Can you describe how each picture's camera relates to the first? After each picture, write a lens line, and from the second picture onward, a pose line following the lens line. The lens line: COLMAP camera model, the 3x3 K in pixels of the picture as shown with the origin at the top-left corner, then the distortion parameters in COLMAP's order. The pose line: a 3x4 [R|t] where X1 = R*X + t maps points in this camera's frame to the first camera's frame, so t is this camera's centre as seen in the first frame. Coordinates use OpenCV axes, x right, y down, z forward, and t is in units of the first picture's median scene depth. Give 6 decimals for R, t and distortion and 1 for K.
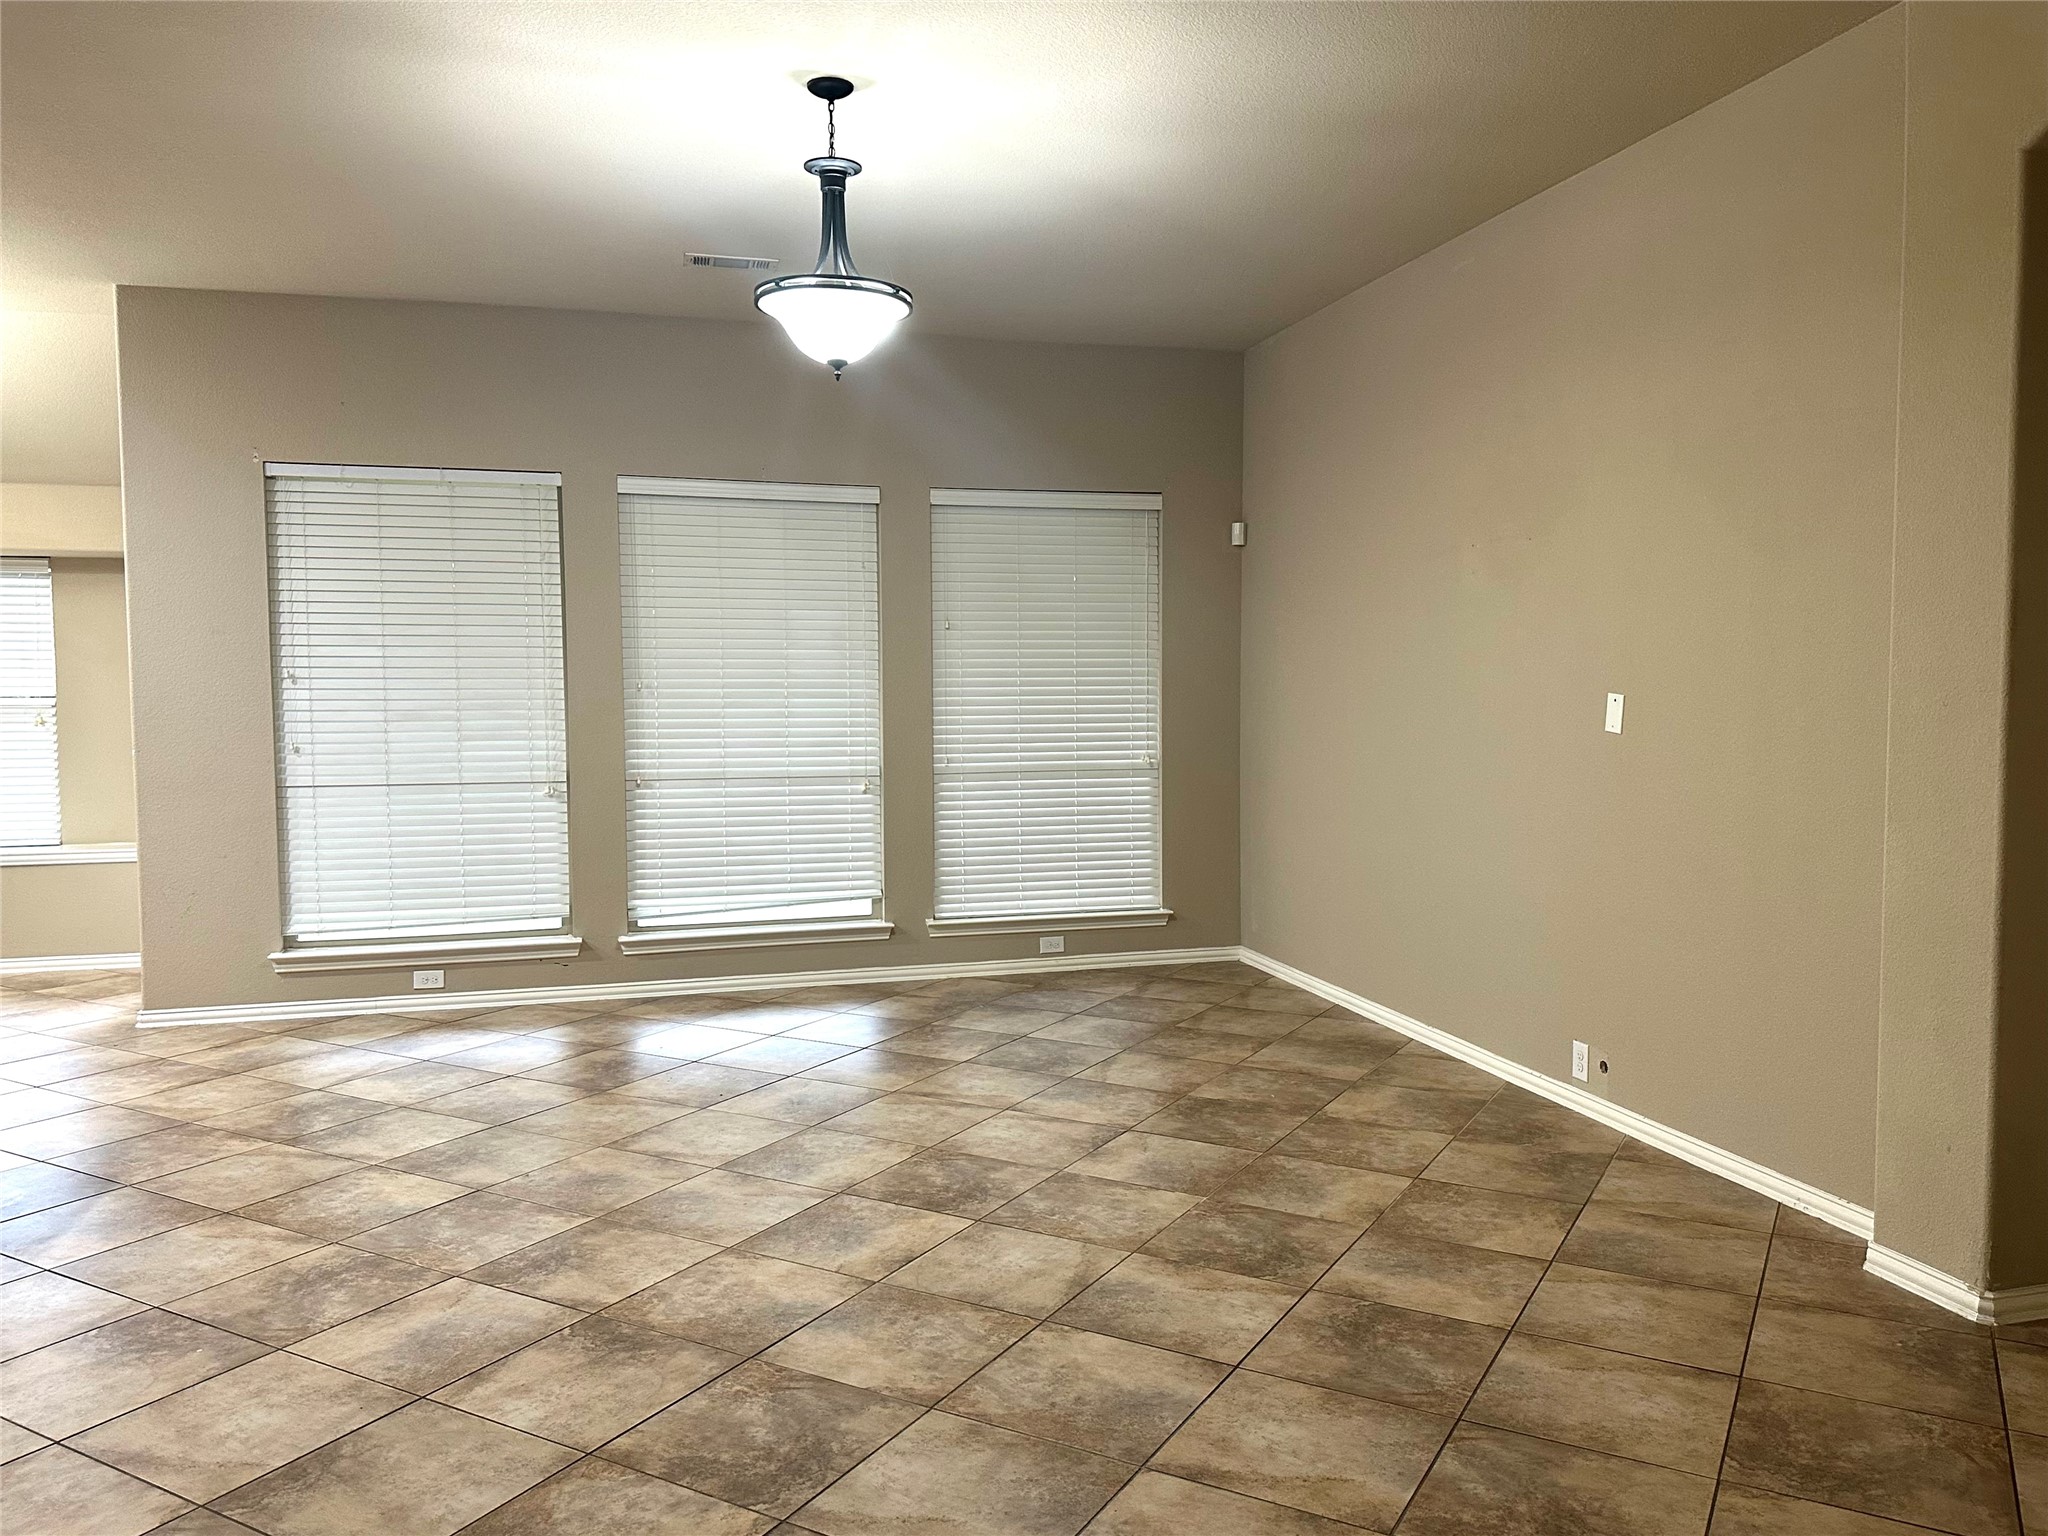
lens RADIAL K [[1512.5, 0, 1031.6], [0, 1512.5, 764.4], [0, 0, 1]] dist [0.002695, -0.016979]
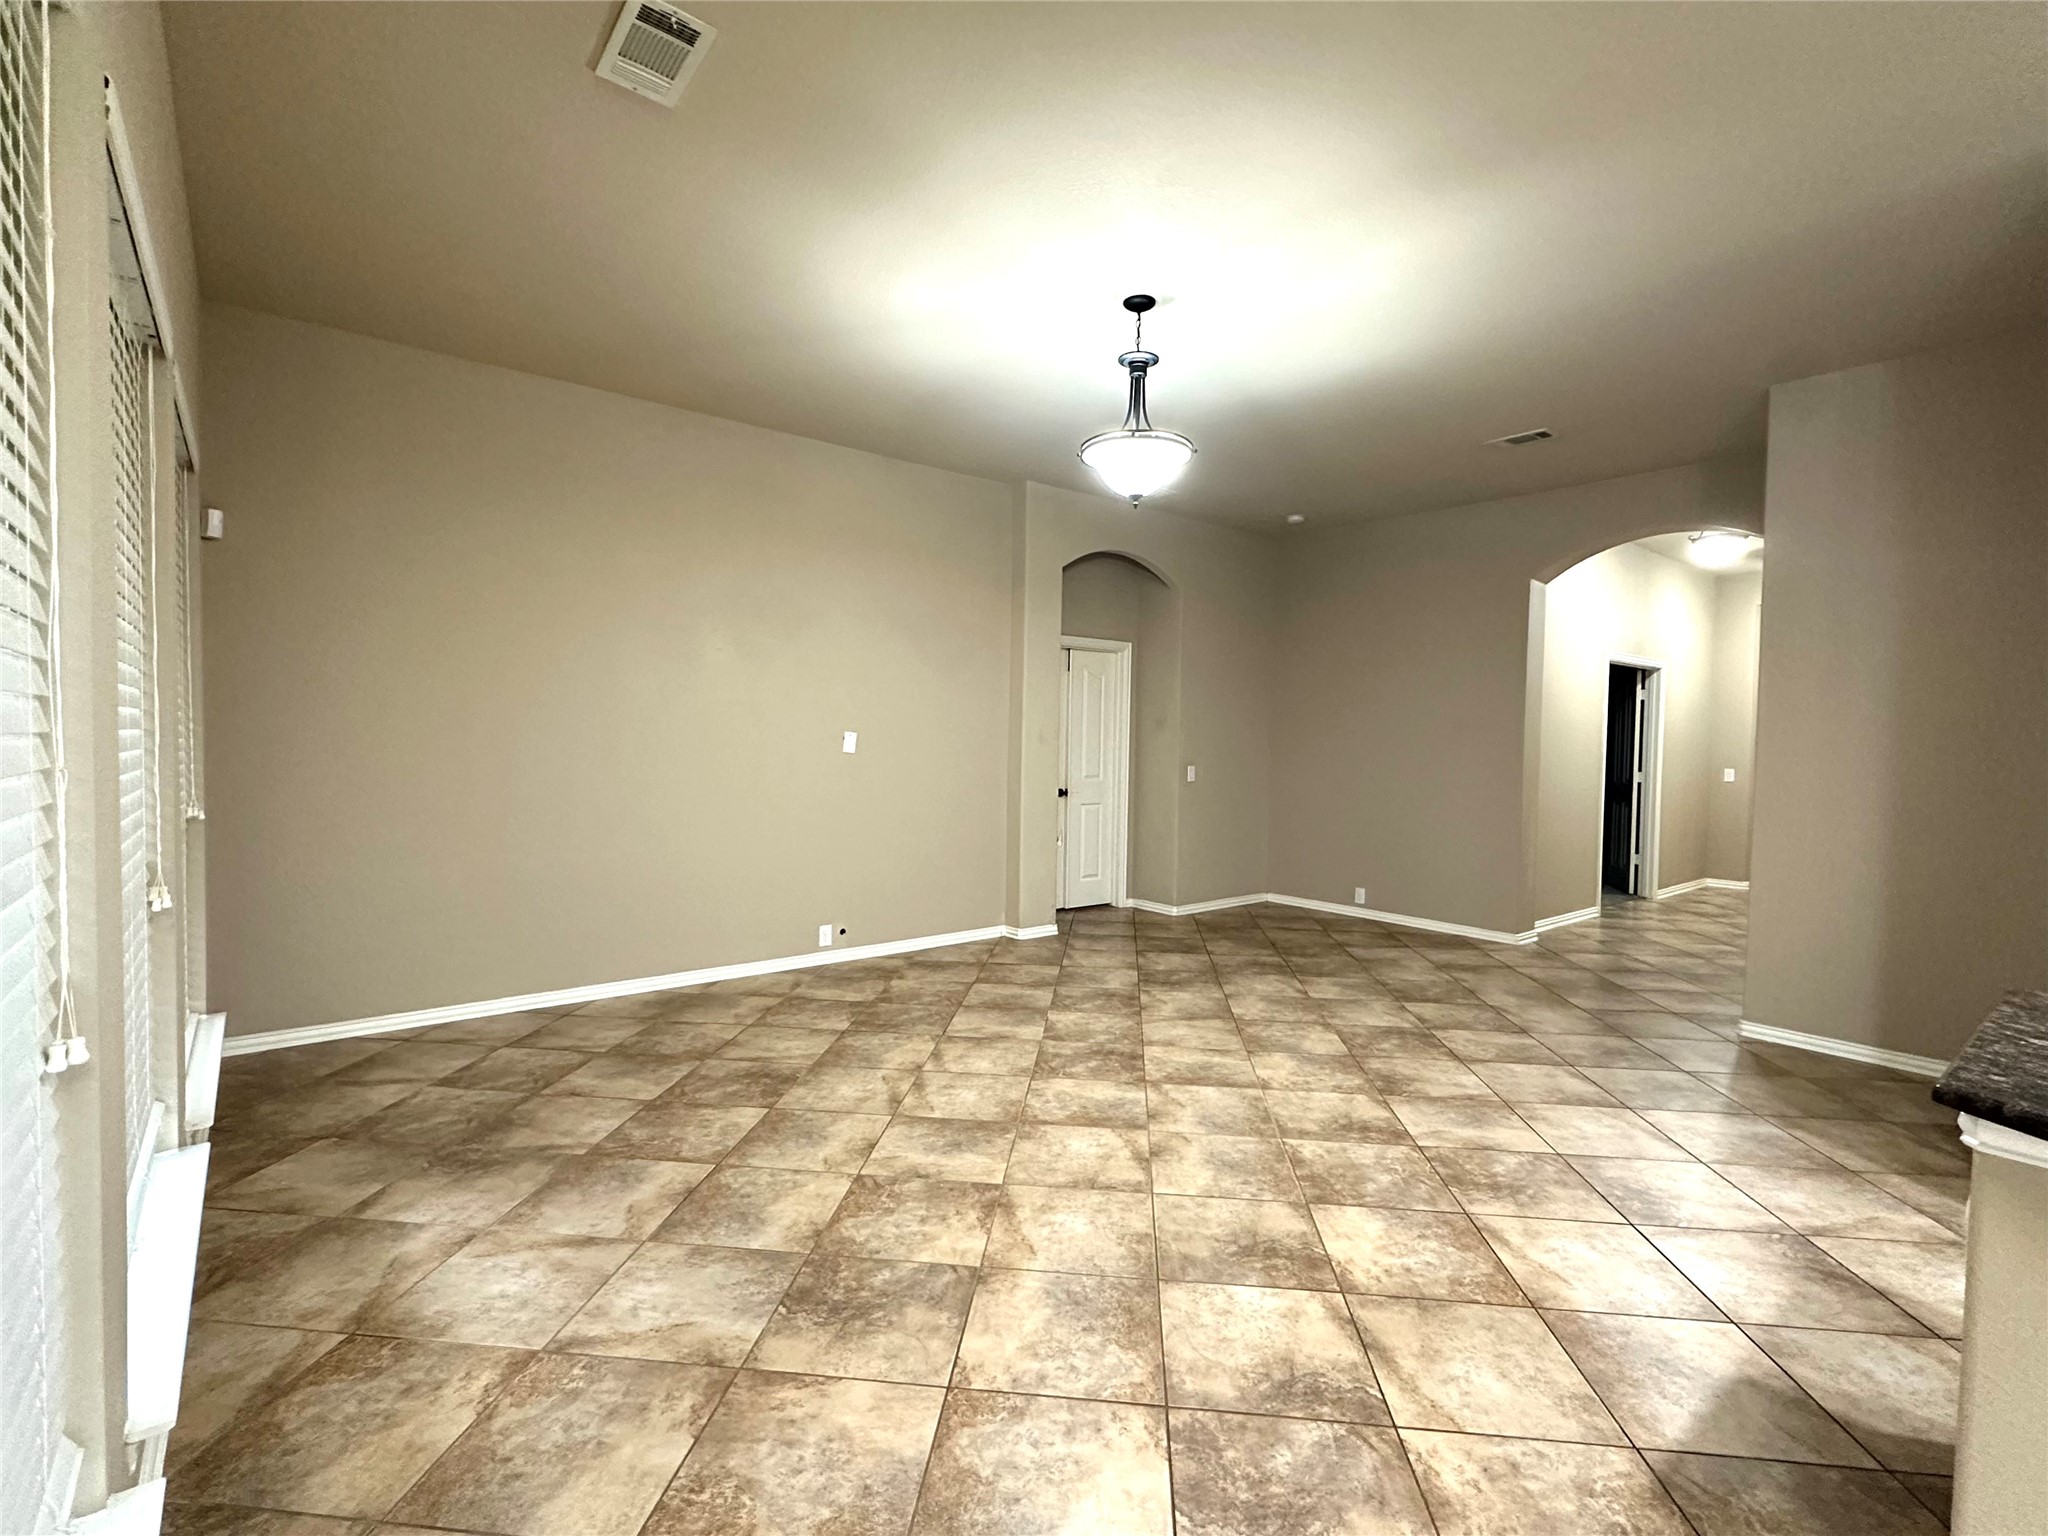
lens RADIAL K [[940.6, 0, 1031.0], [0, 940.6, 770.9], [0, 0, 1]] dist [-0.000822, 0.000680]
pose [[-0.404736, -0.042108, 0.913464, -0.934291], [0.036901, 0.997373, 0.062326, -0.075644], [-0.913689, 0.058934, -0.402119, 1.516210]]
